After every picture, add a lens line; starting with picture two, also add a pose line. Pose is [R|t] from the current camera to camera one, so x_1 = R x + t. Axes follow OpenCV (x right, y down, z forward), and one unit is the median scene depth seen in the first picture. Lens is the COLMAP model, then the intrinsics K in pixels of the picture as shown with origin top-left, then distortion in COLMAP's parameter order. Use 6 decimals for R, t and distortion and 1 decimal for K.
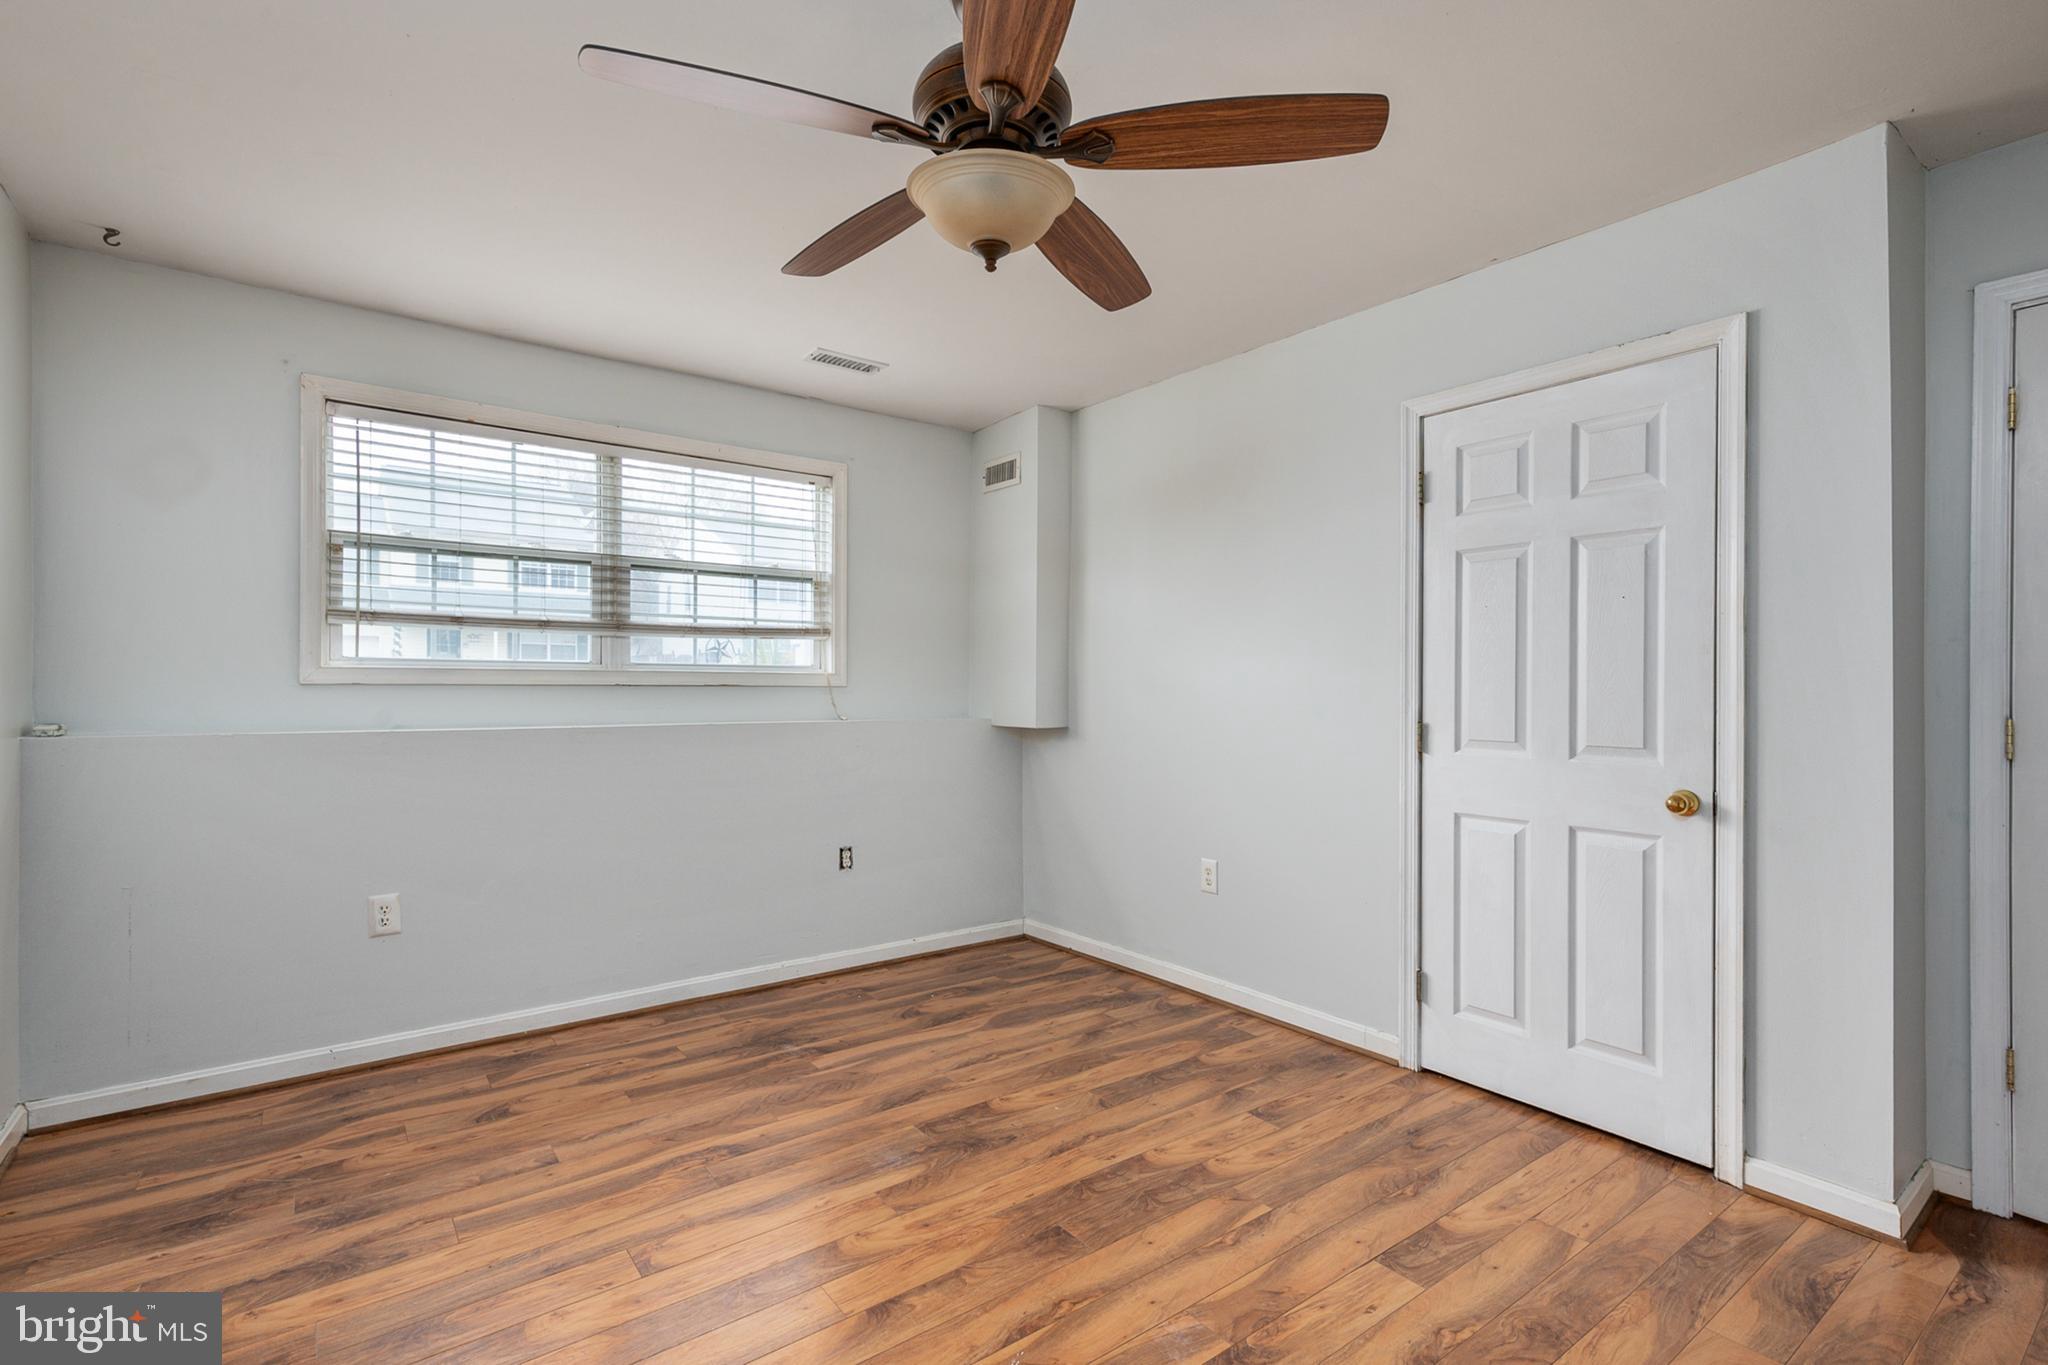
lens RADIAL K [[964.8, 0, 1012.7], [0, 964.8, 682.5], [0, 0, 1]] dist [-0.011573, -0.001437]
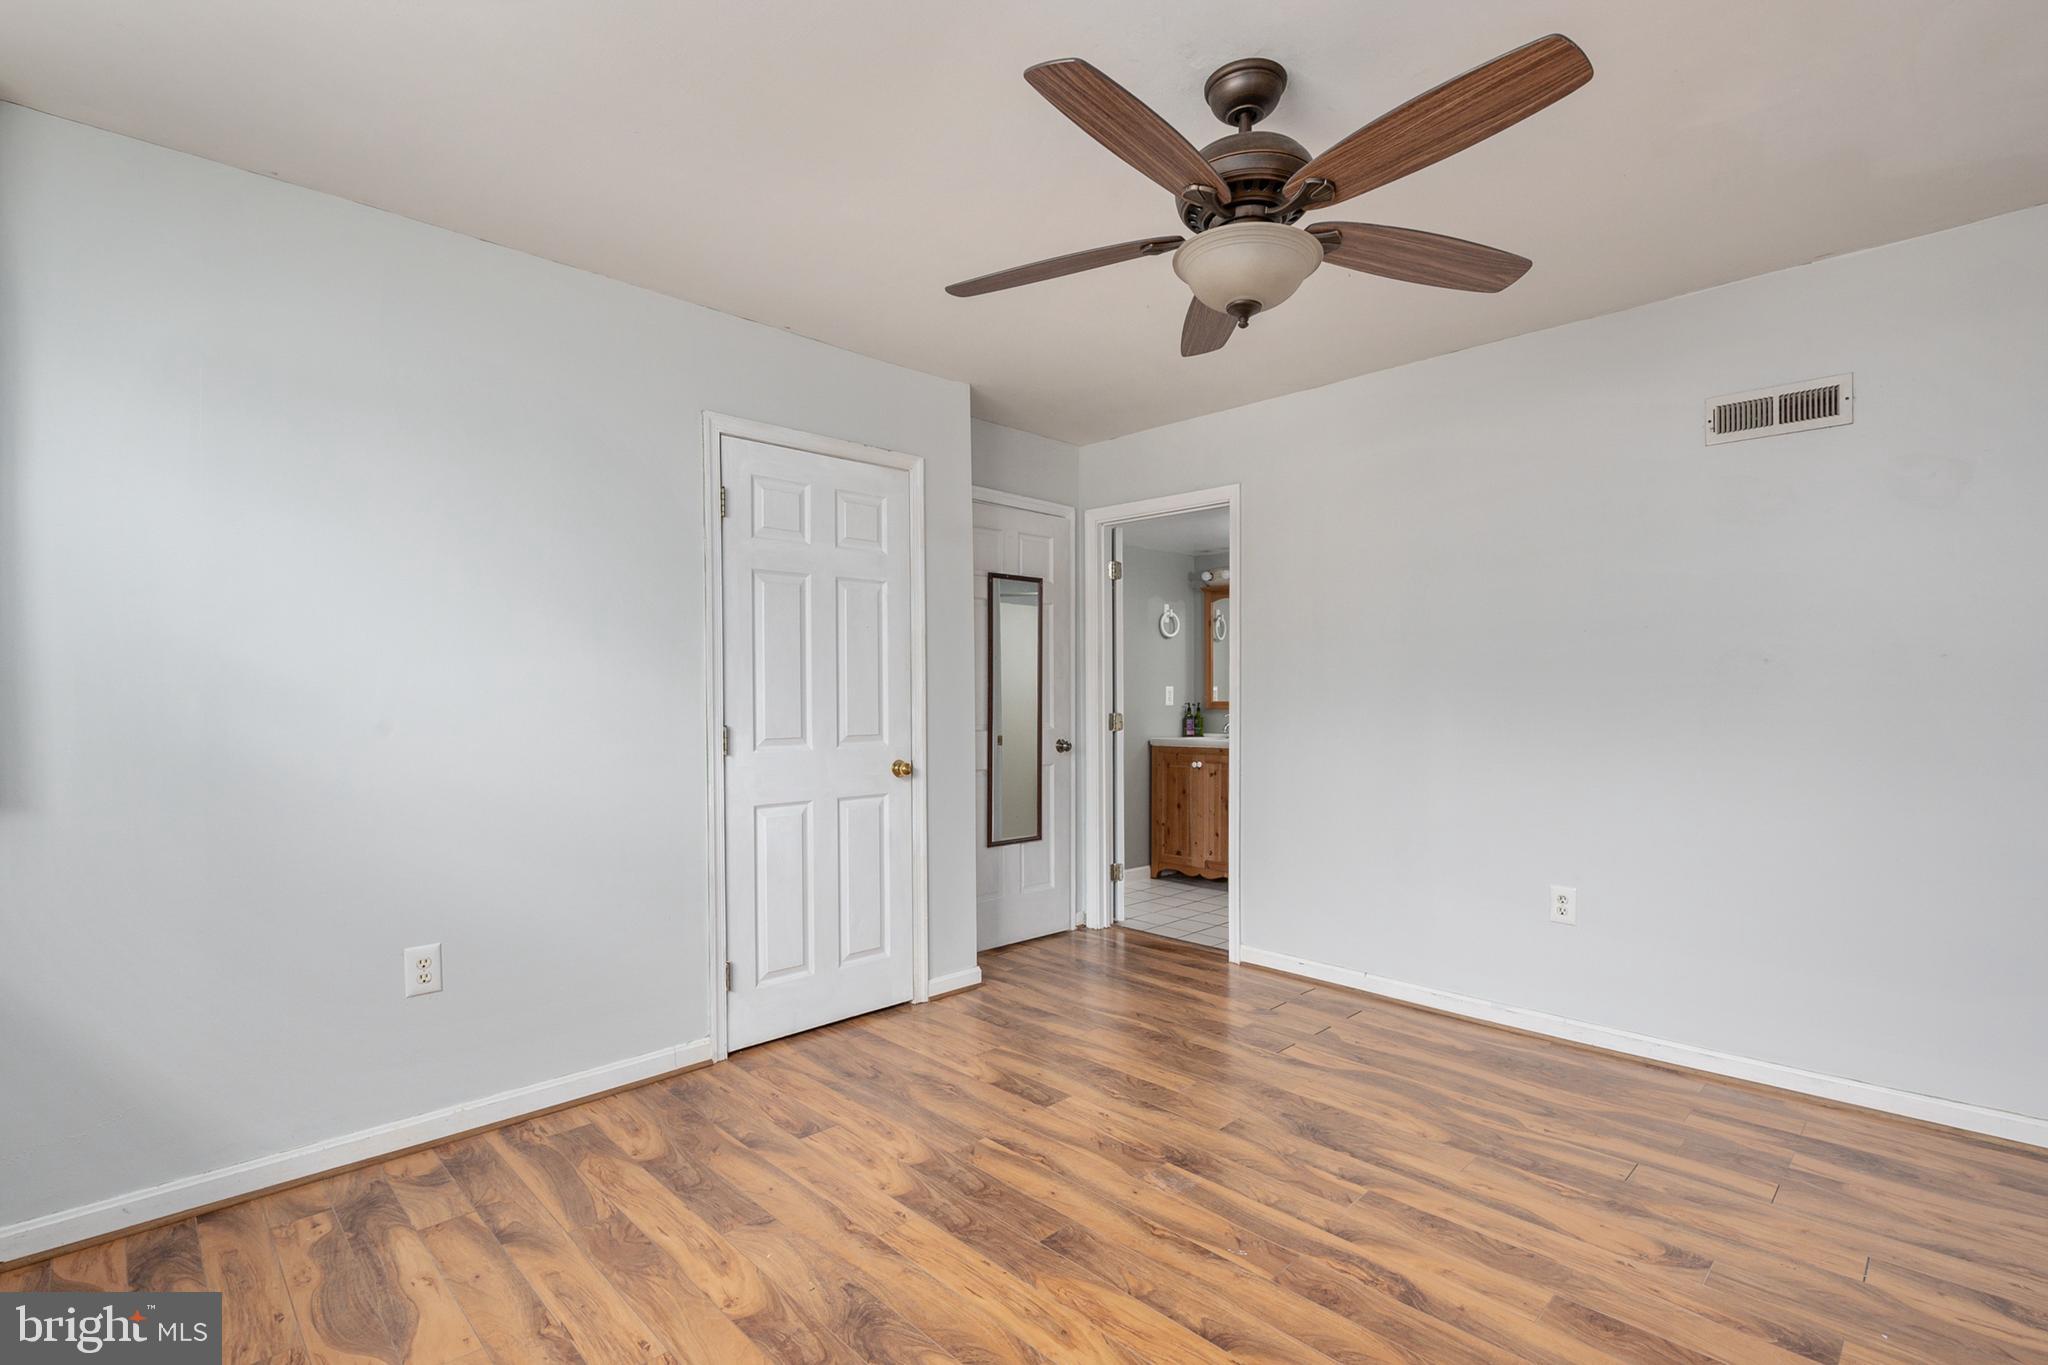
lens RADIAL K [[964.8, 0, 1011.1], [0, 964.8, 688.3], [0, 0, 1]] dist [-0.011573, -0.001437]
pose [[-0.149908, -0.006499, 0.988679, -0.719240], [-0.002066, 0.999978, 0.006260, -0.008720], [-0.988698, -0.001104, -0.149918, 0.918262]]
